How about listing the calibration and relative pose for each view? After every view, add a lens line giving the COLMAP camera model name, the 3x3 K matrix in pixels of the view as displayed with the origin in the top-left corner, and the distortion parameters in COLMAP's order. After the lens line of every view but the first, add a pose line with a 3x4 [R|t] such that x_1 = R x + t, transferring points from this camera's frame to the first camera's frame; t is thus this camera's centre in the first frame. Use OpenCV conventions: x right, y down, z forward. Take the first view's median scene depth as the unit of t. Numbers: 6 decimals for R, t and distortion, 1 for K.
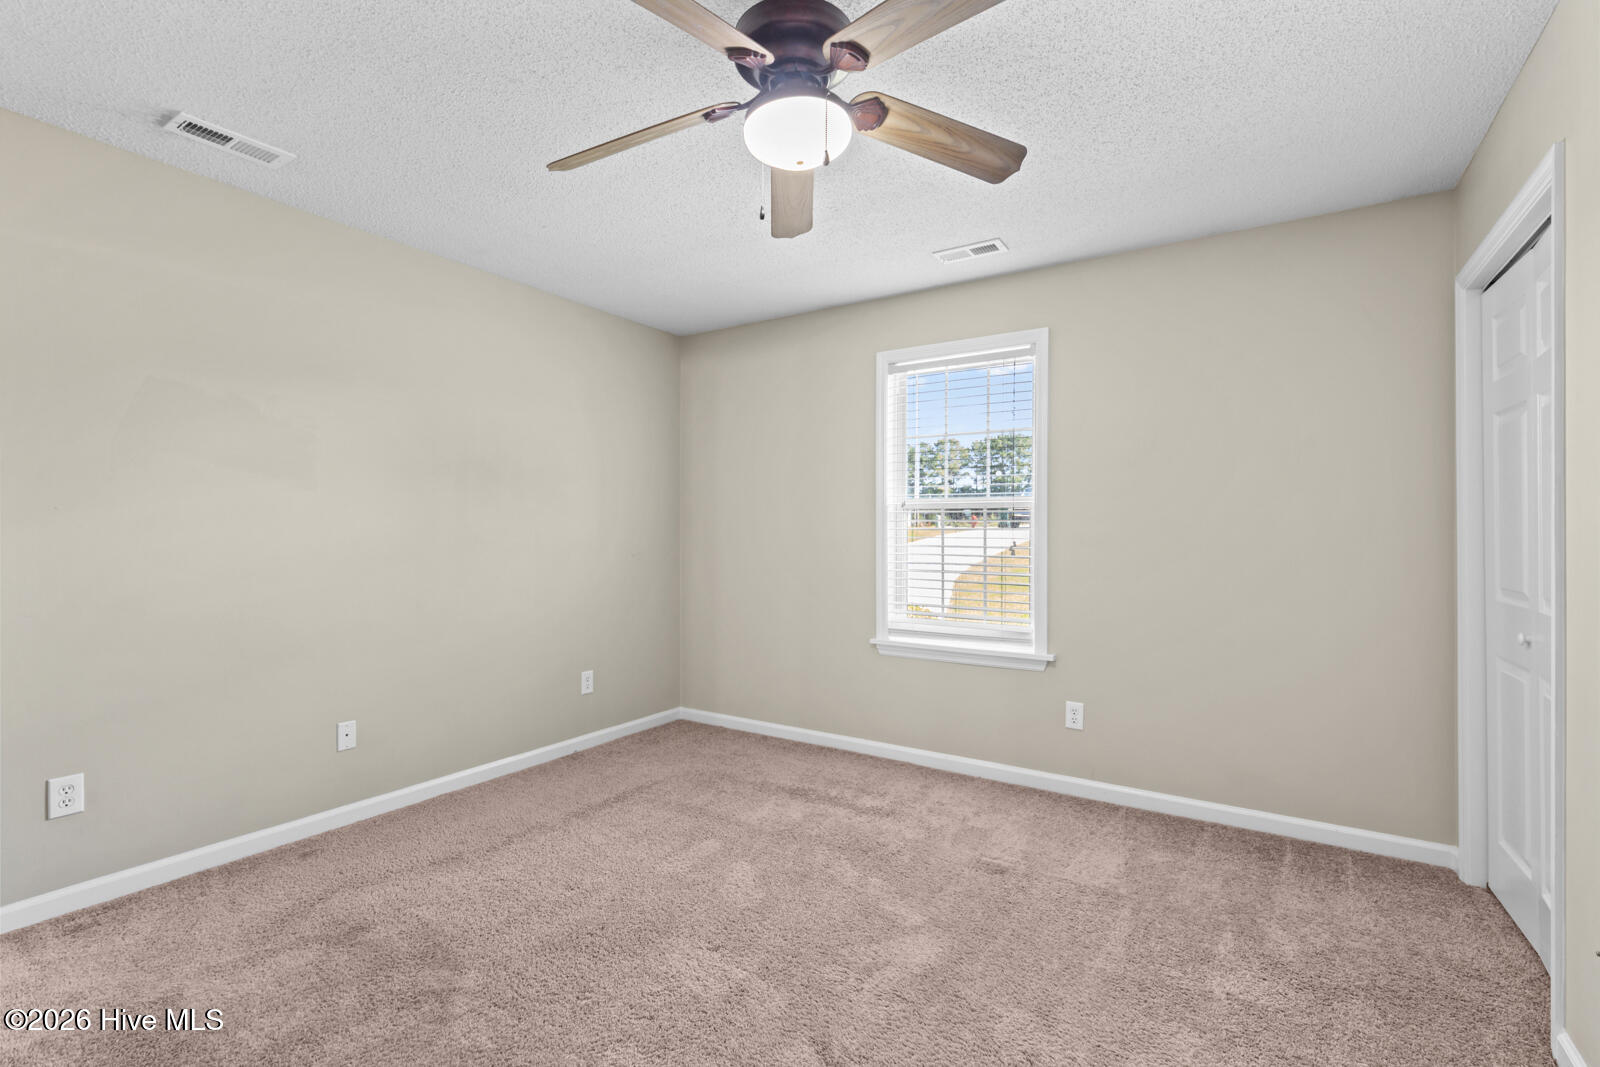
lens RADIAL K [[729.3, 0, 829.2], [0, 729.3, 521.3], [0, 0, 1]] dist [0.004473, 0.000135]
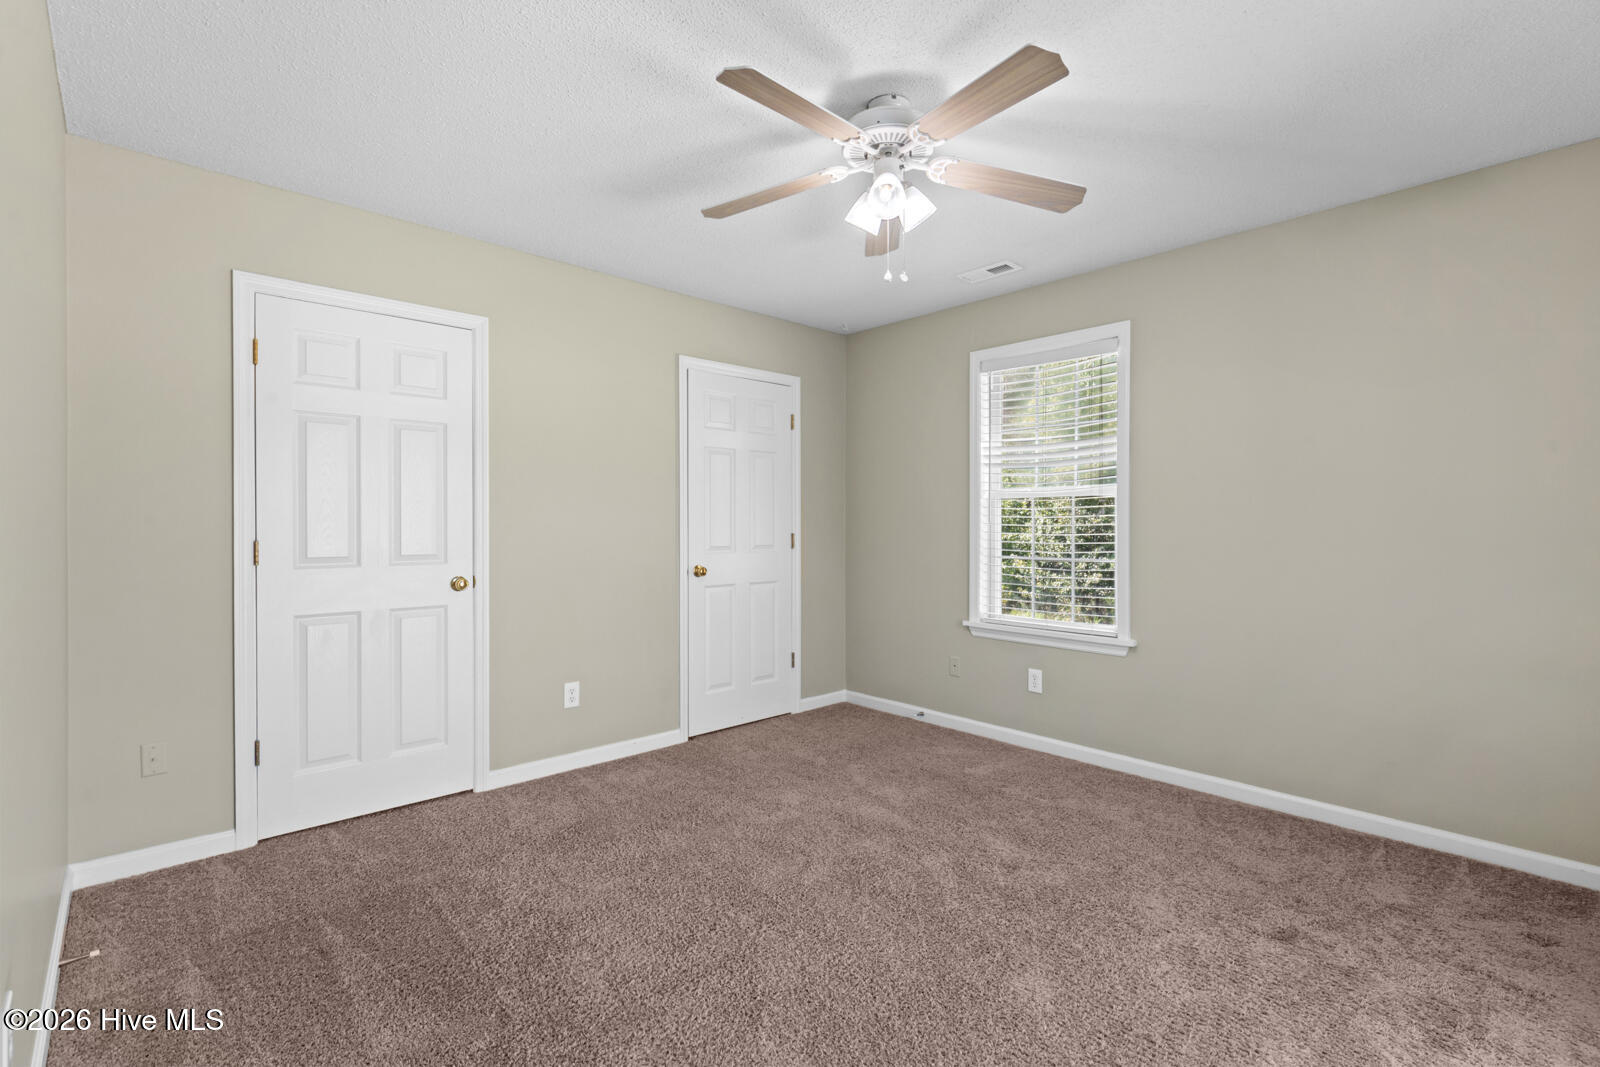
lens RADIAL K [[729.3, 0, 836.2], [0, 729.3, 524.1], [0, 0, 1]] dist [0.004473, 0.000135]
pose [[0.969237, 0.000304, -0.246130, 0.151671], [0.004661, 0.999797, 0.019591, -0.003157], [0.246086, -0.020136, 0.969039, -0.093228]]
